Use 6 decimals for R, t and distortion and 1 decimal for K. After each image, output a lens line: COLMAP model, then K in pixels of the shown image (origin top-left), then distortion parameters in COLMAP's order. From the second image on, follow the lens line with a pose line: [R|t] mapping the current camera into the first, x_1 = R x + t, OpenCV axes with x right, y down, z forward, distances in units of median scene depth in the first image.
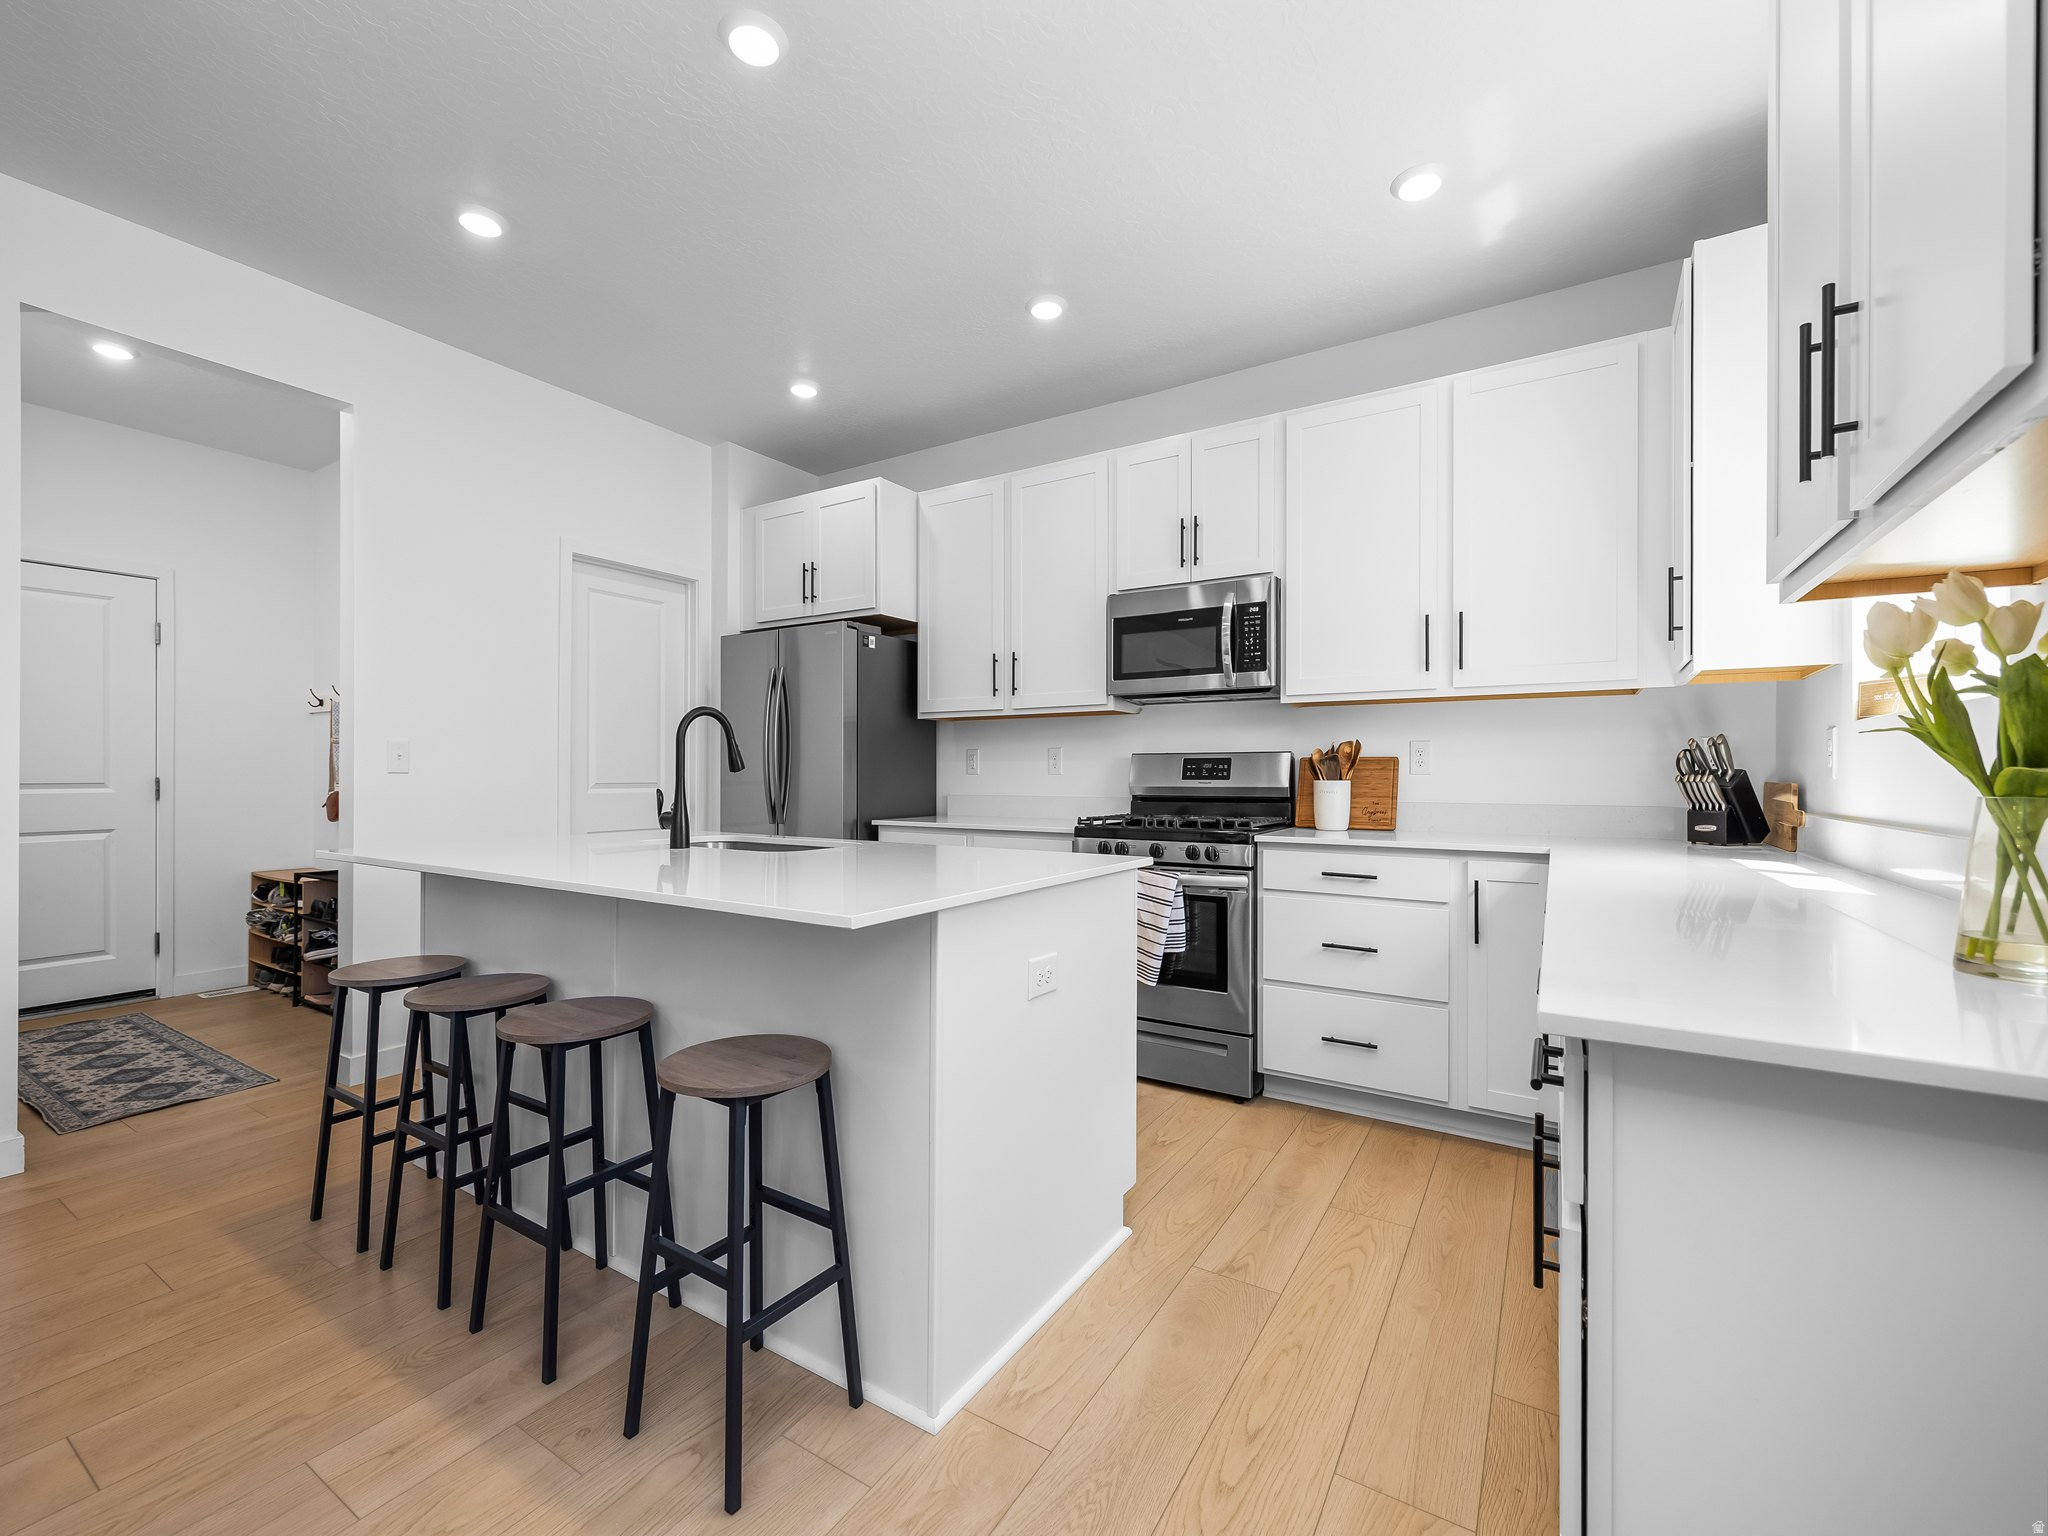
lens RADIAL K [[870.3, 0, 1007.3], [0, 870.3, 773.1], [0, 0, 1]] dist [0.003036, 0.000103]
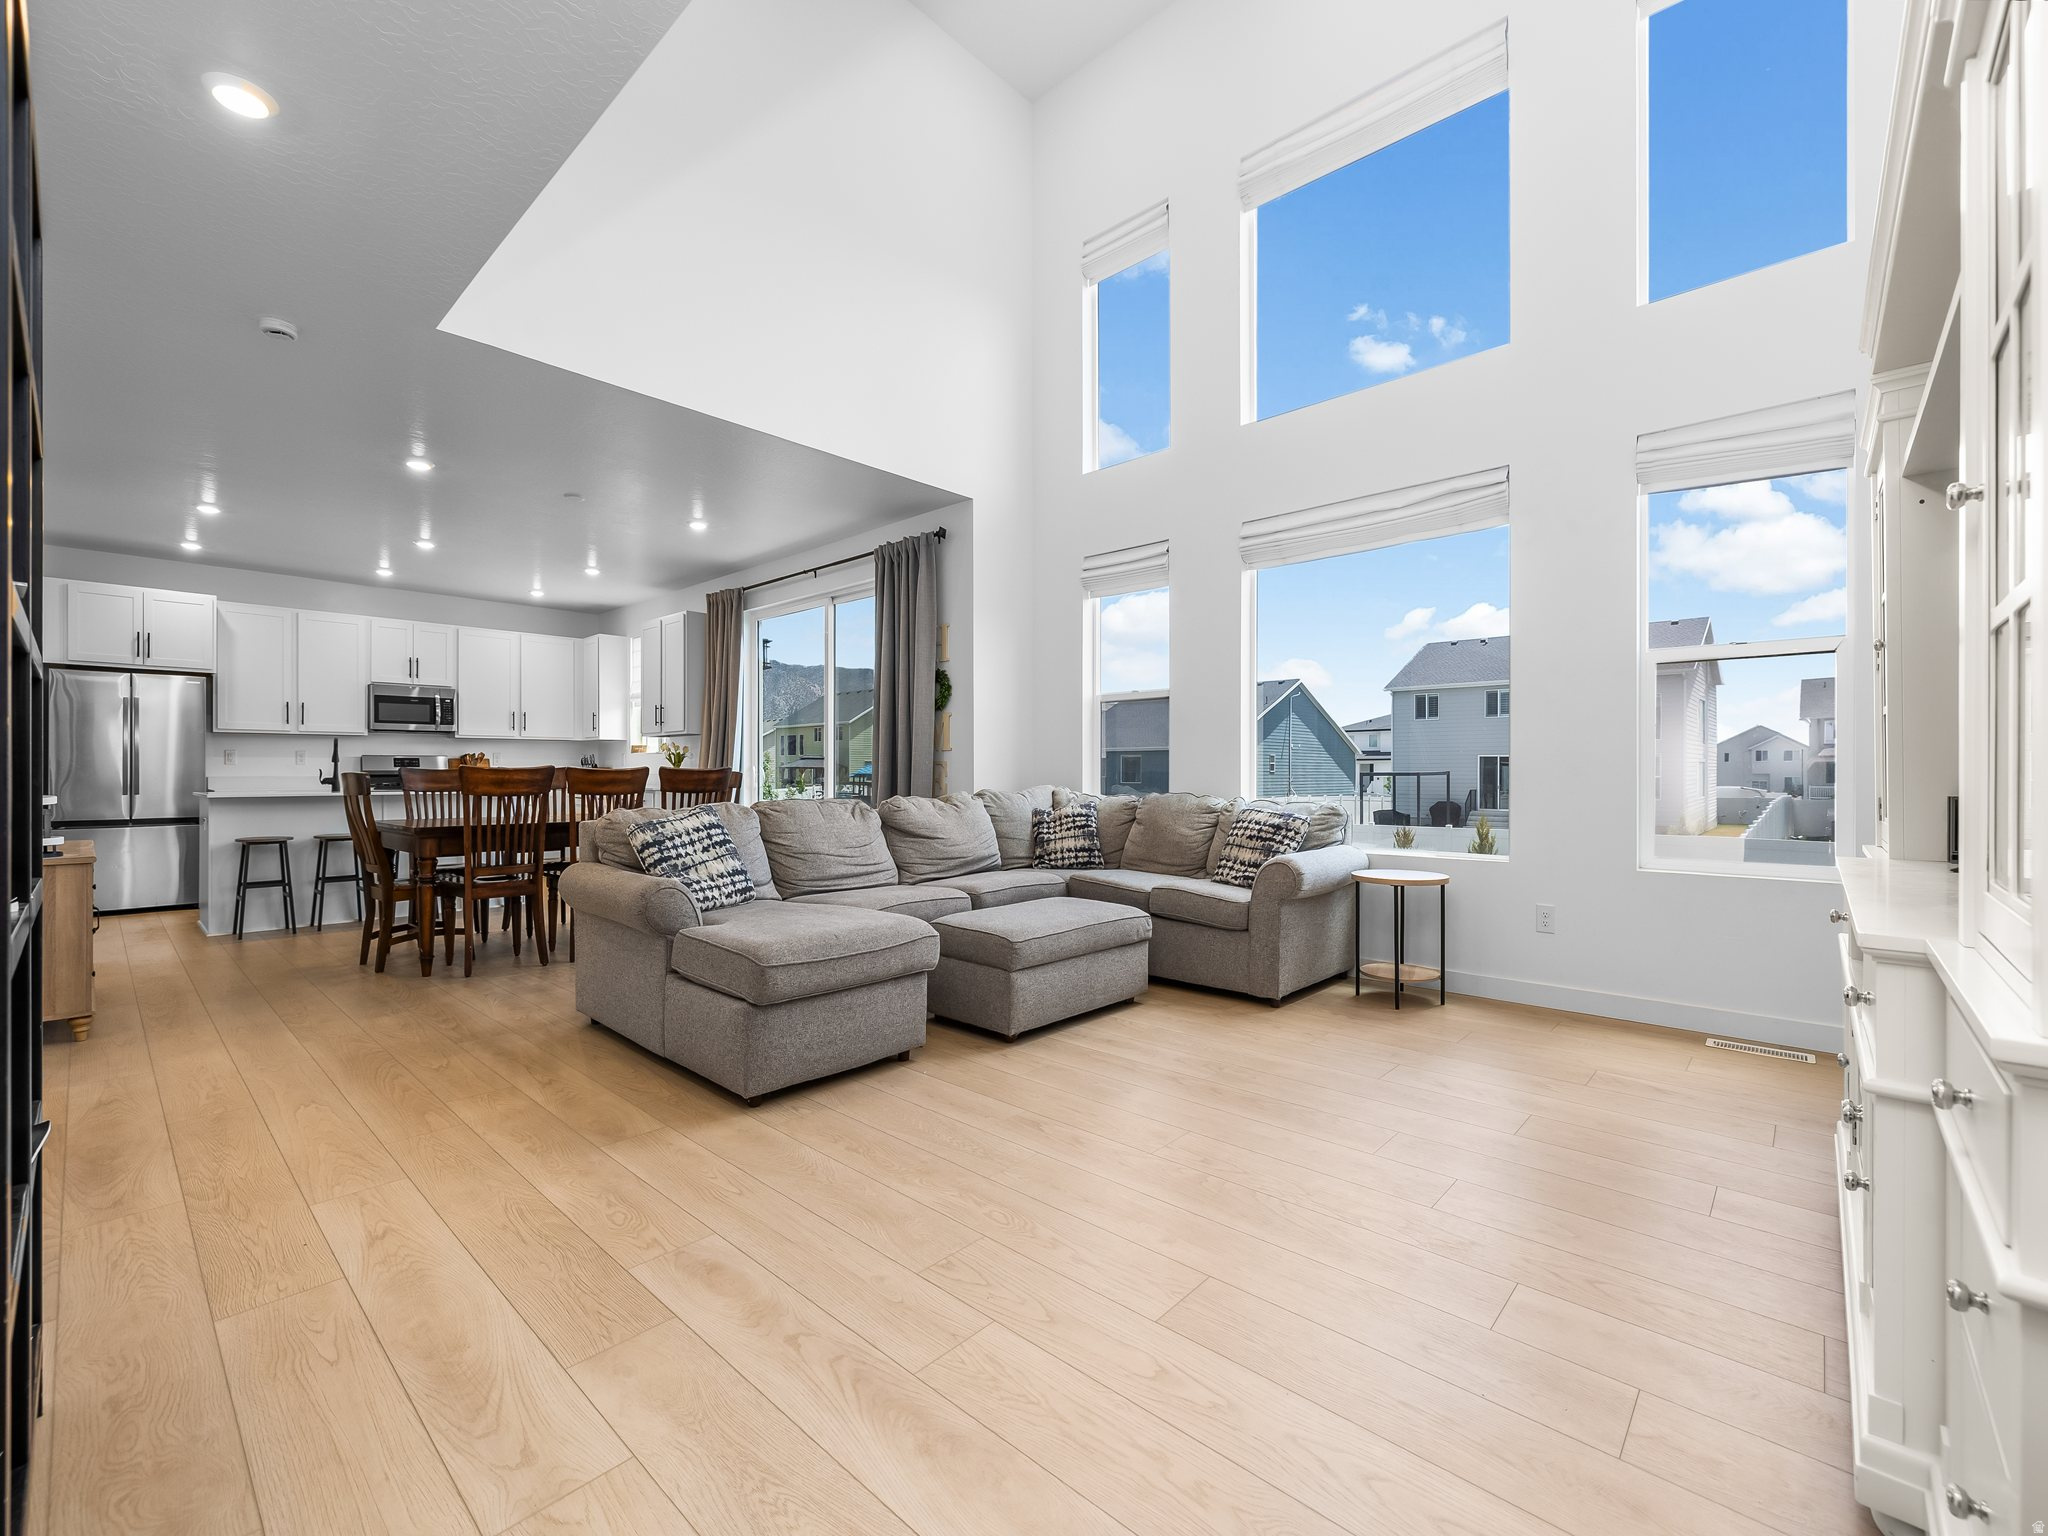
lens RADIAL K [[870.3, 0, 1025.3], [0, 870.3, 771.9], [0, 0, 1]] dist [0.003036, 0.000103]
pose [[0.181627, -0.002000, 0.983366, -1.736021], [-0.001751, 0.999996, 0.002357, 0.011406], [-0.983366, -0.002150, 0.181622, -1.027113]]
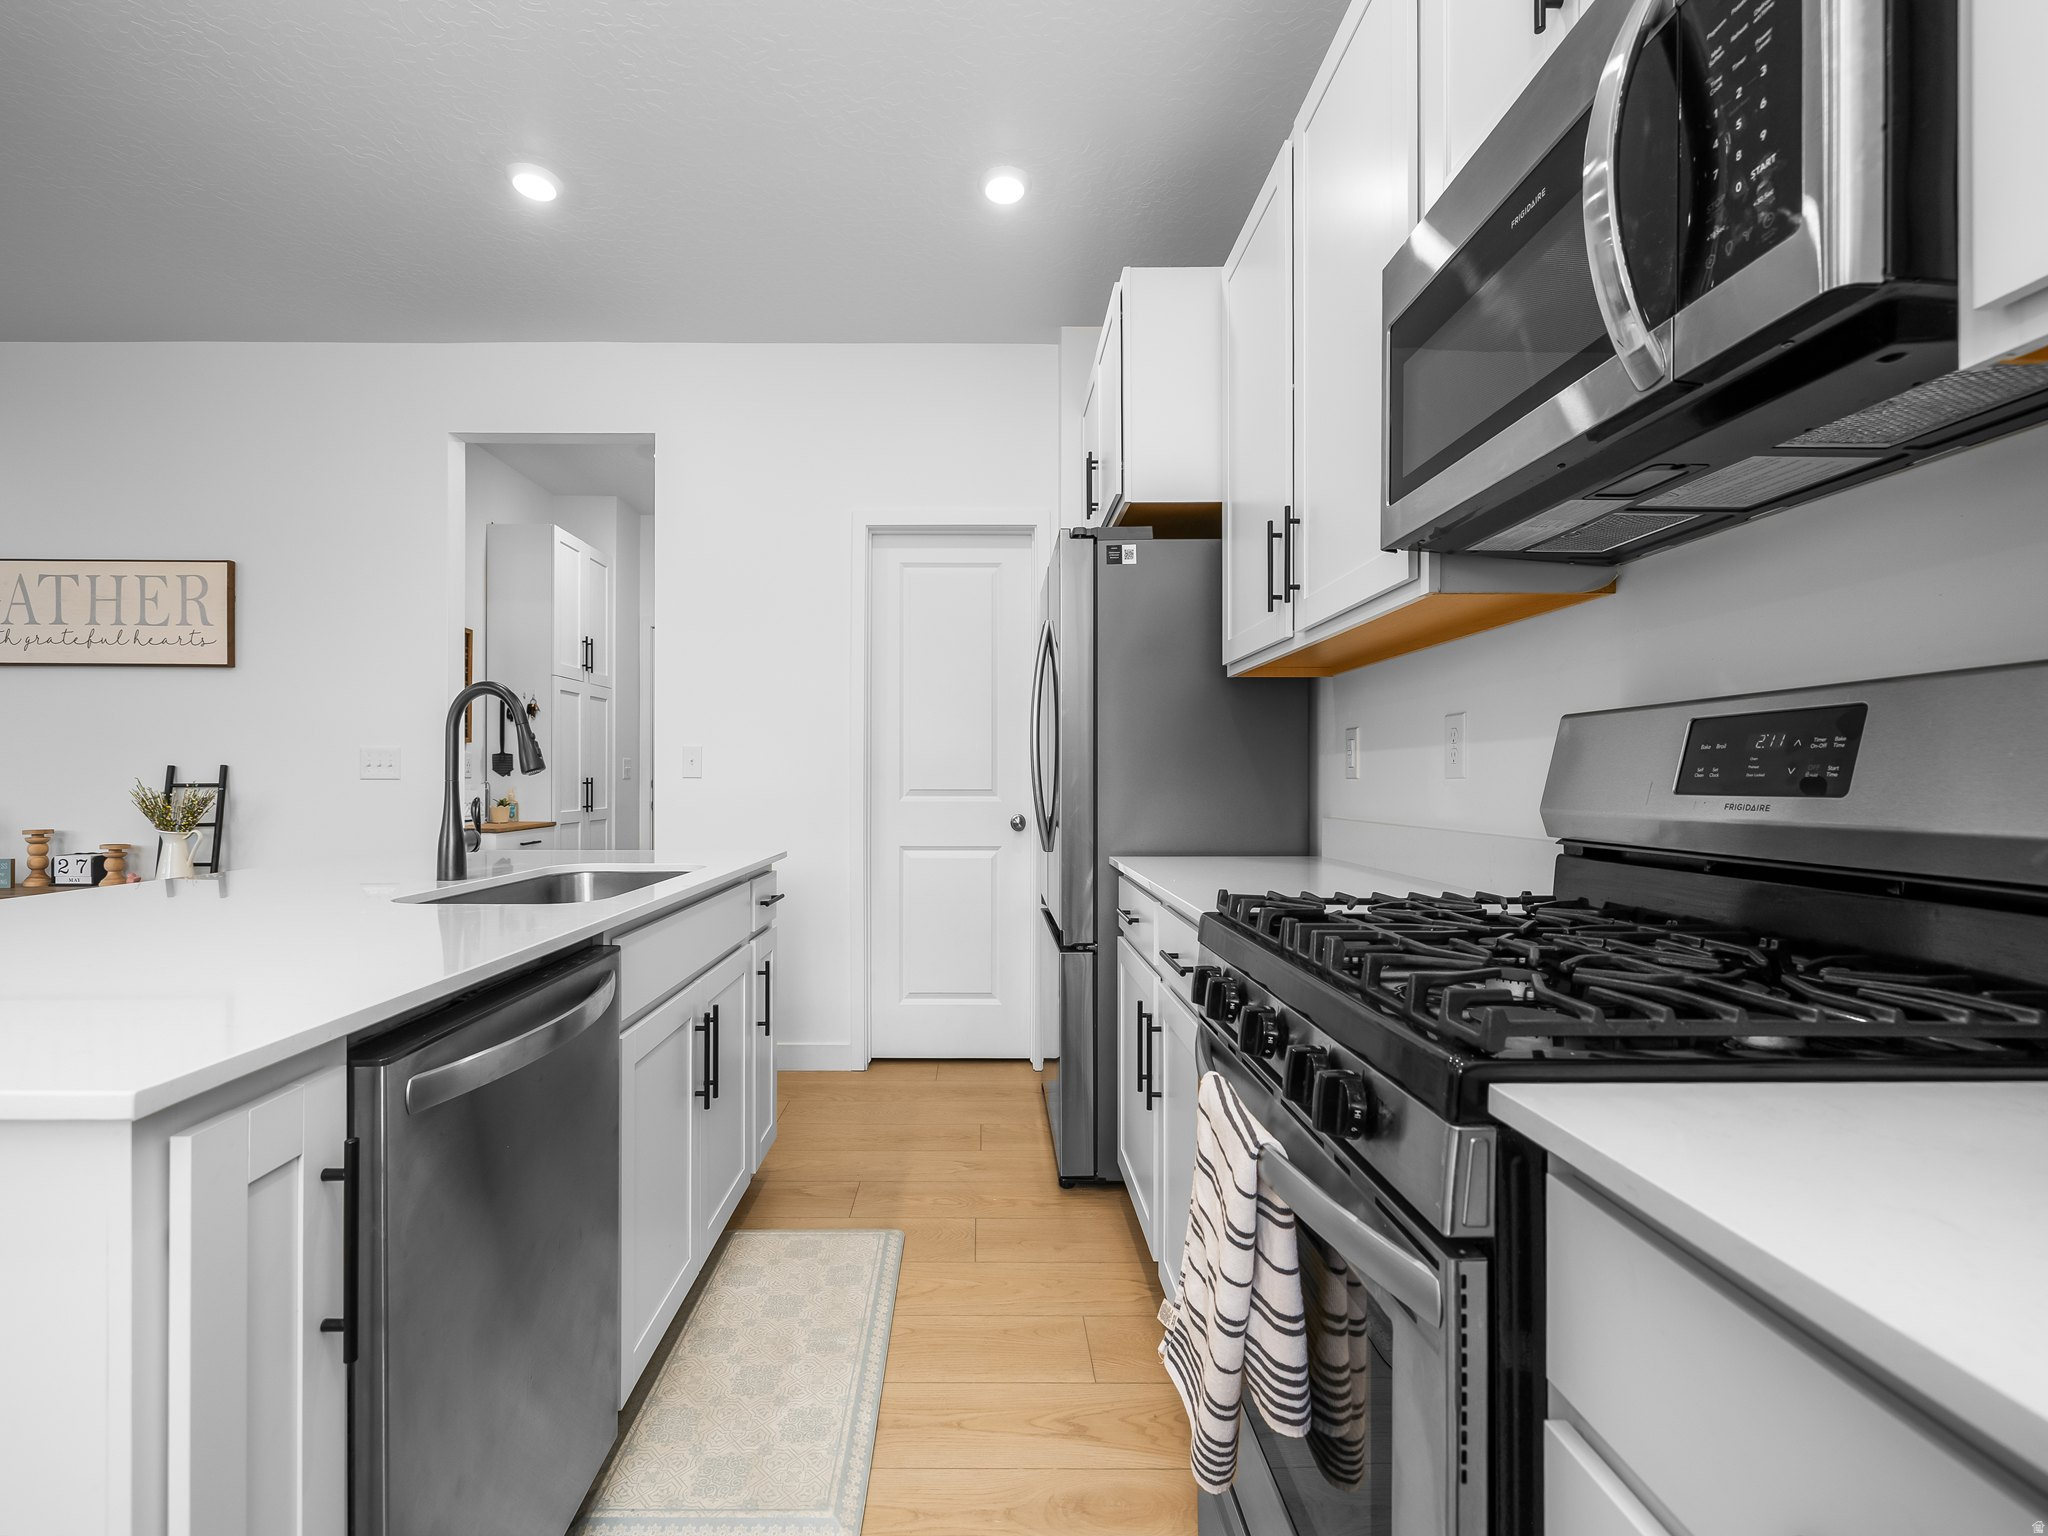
lens RADIAL K [[870.3, 0, 989.9], [0, 870.3, 781.0], [0, 0, 1]] dist [0.003036, 0.000103]
pose [[0.540472, 0.000273, -0.841362, 0.321475], [0.001409, 0.999998, 0.001230, 0.002689], [0.841361, -0.001850, 0.540471, 0.663304]]
